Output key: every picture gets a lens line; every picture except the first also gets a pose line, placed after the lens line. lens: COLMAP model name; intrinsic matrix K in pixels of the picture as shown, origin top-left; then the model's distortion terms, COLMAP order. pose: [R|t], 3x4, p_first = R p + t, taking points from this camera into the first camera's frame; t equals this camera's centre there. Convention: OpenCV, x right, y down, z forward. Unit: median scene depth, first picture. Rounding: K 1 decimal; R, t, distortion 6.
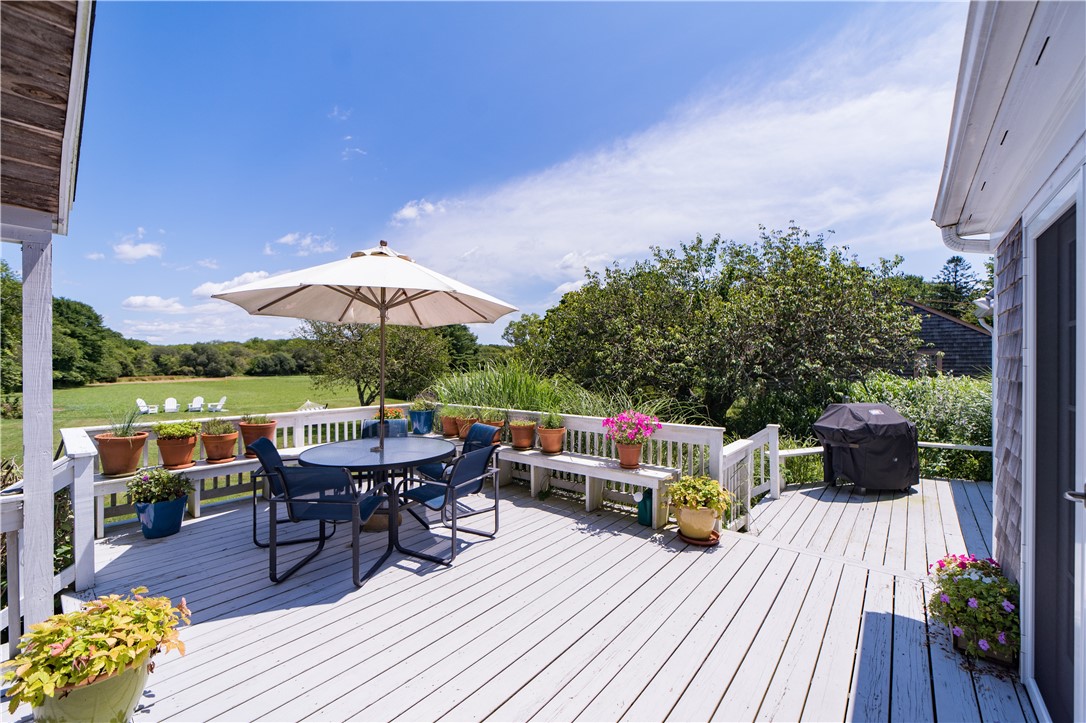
lens RADIAL K [[436.6, 0, 545.9], [0, 436.6, 363.1], [0, 0, 1]] dist [-0.001035, 0.000387]
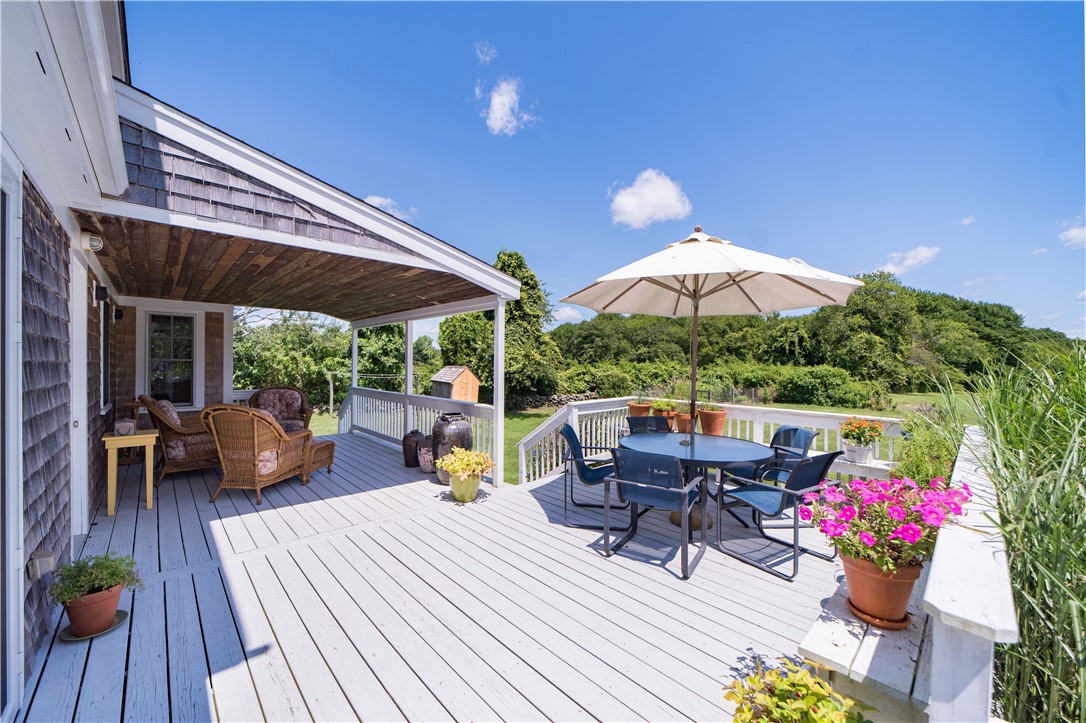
lens RADIAL K [[472.1, 0, 528.3], [0, 472.1, 365.2], [0, 0, 1]] dist [-0.002369, -0.000338]
pose [[-0.196688, 0.001704, -0.980465, 0.473547], [-0.013041, 0.999905, 0.004354, 0.014806], [0.980379, 0.013642, -0.196647, 0.562965]]
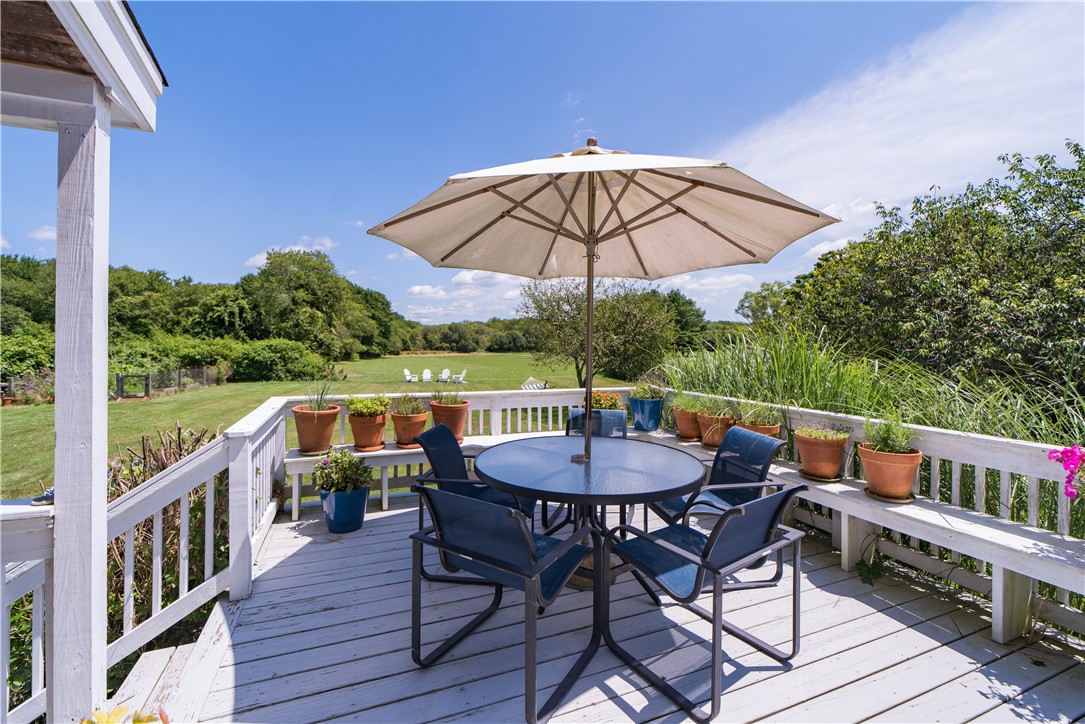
lens RADIAL K [[448.5, 0, 531.6], [0, 448.5, 340.8], [0, 0, 1]] dist [-0.006090, -0.000170]
pose [[0.868627, 0.003505, -0.495454, -0.078550], [-0.005741, 0.999979, -0.002991, 0.015977], [0.495433, 0.005442, 0.868629, 0.251643]]
